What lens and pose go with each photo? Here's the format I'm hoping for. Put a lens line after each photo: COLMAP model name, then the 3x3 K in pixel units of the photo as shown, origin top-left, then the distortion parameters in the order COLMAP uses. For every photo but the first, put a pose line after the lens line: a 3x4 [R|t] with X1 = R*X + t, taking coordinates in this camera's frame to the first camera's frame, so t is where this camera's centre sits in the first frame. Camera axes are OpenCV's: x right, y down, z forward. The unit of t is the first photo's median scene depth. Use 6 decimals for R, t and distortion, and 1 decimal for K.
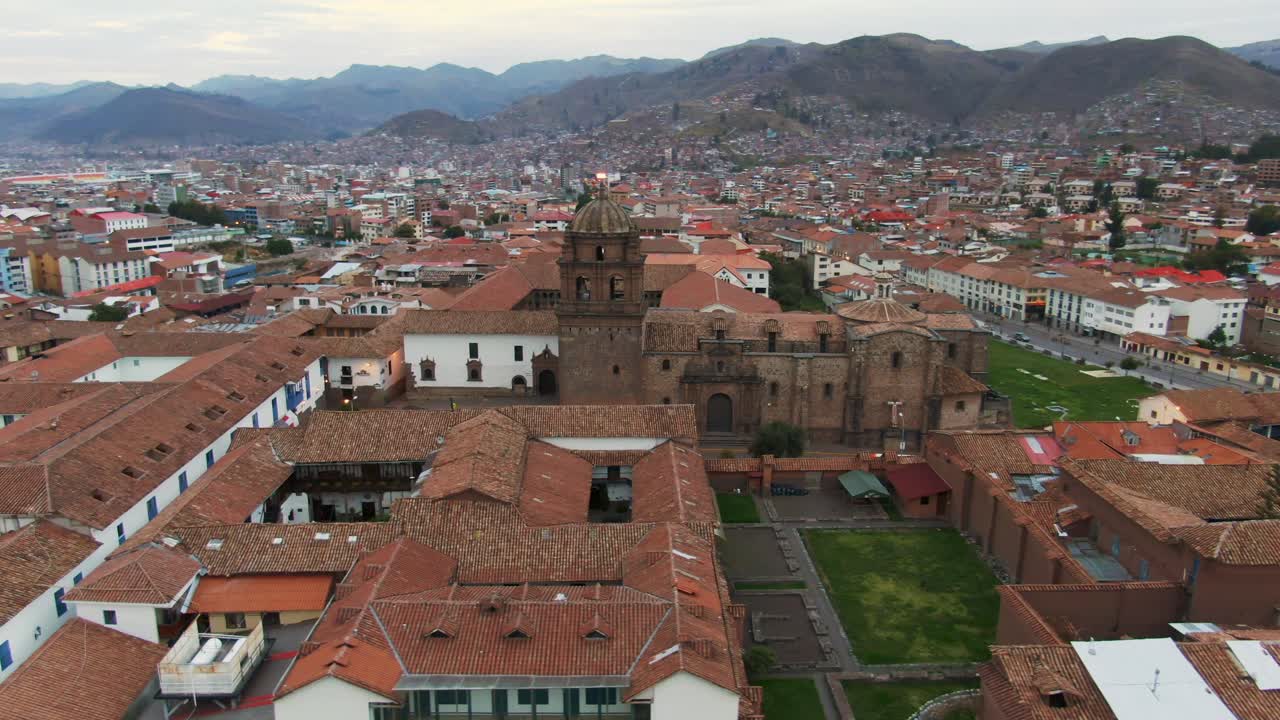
lens RADIAL K [[966.4, 0, 640.8], [0, 966.4, 385.0], [0, 0, 1]] dist [-0.020169, 0.006905]
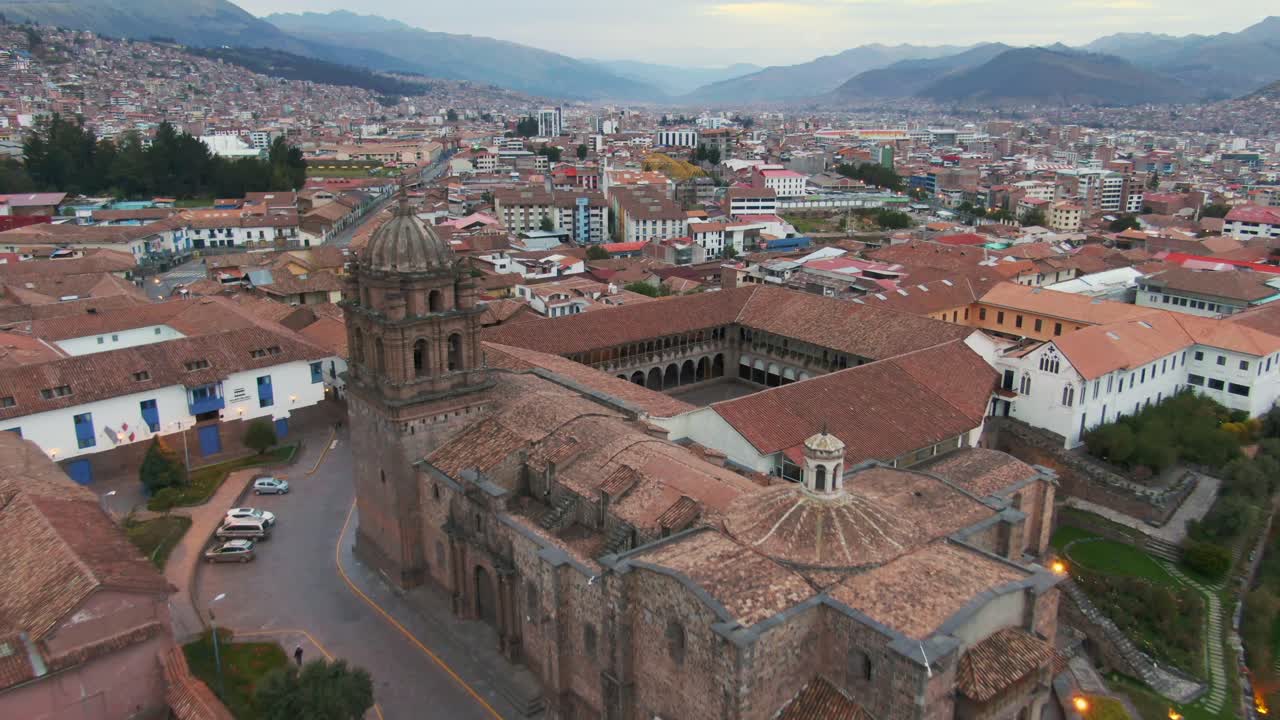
lens RADIAL K [[966.4, 0, 640.8], [0, 966.4, 385.0], [0, 0, 1]] dist [-0.020169, 0.006905]
pose [[0.672072, 0.220901, -0.706768, 0.194366], [-0.193626, 0.973684, 0.120204, -0.067873], [0.714722, 0.056063, 0.697158, 0.239633]]
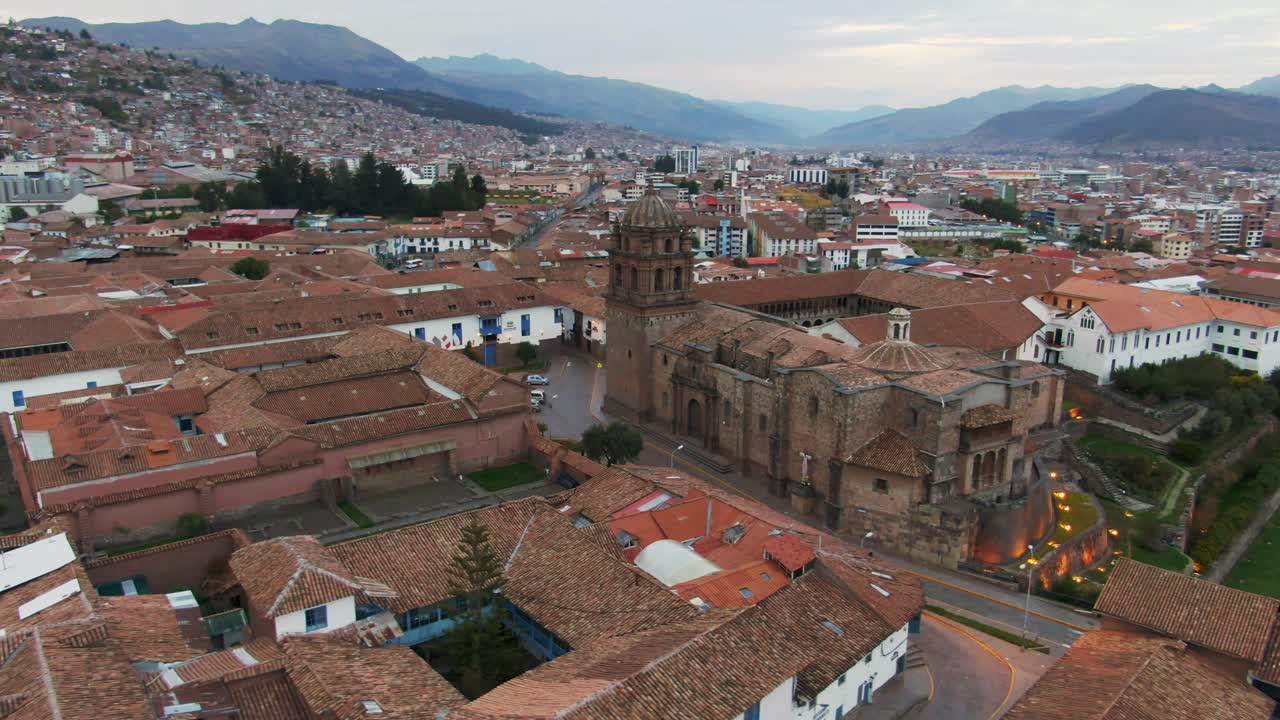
lens RADIAL K [[966.4, 0, 640.8], [0, 966.4, 385.0], [0, 0, 1]] dist [-0.020169, 0.006905]
pose [[0.570505, 0.215476, -0.792523, 0.300160], [-0.217184, 0.970200, 0.107442, -0.036066], [0.792057, 0.110827, 0.600302, 0.134425]]
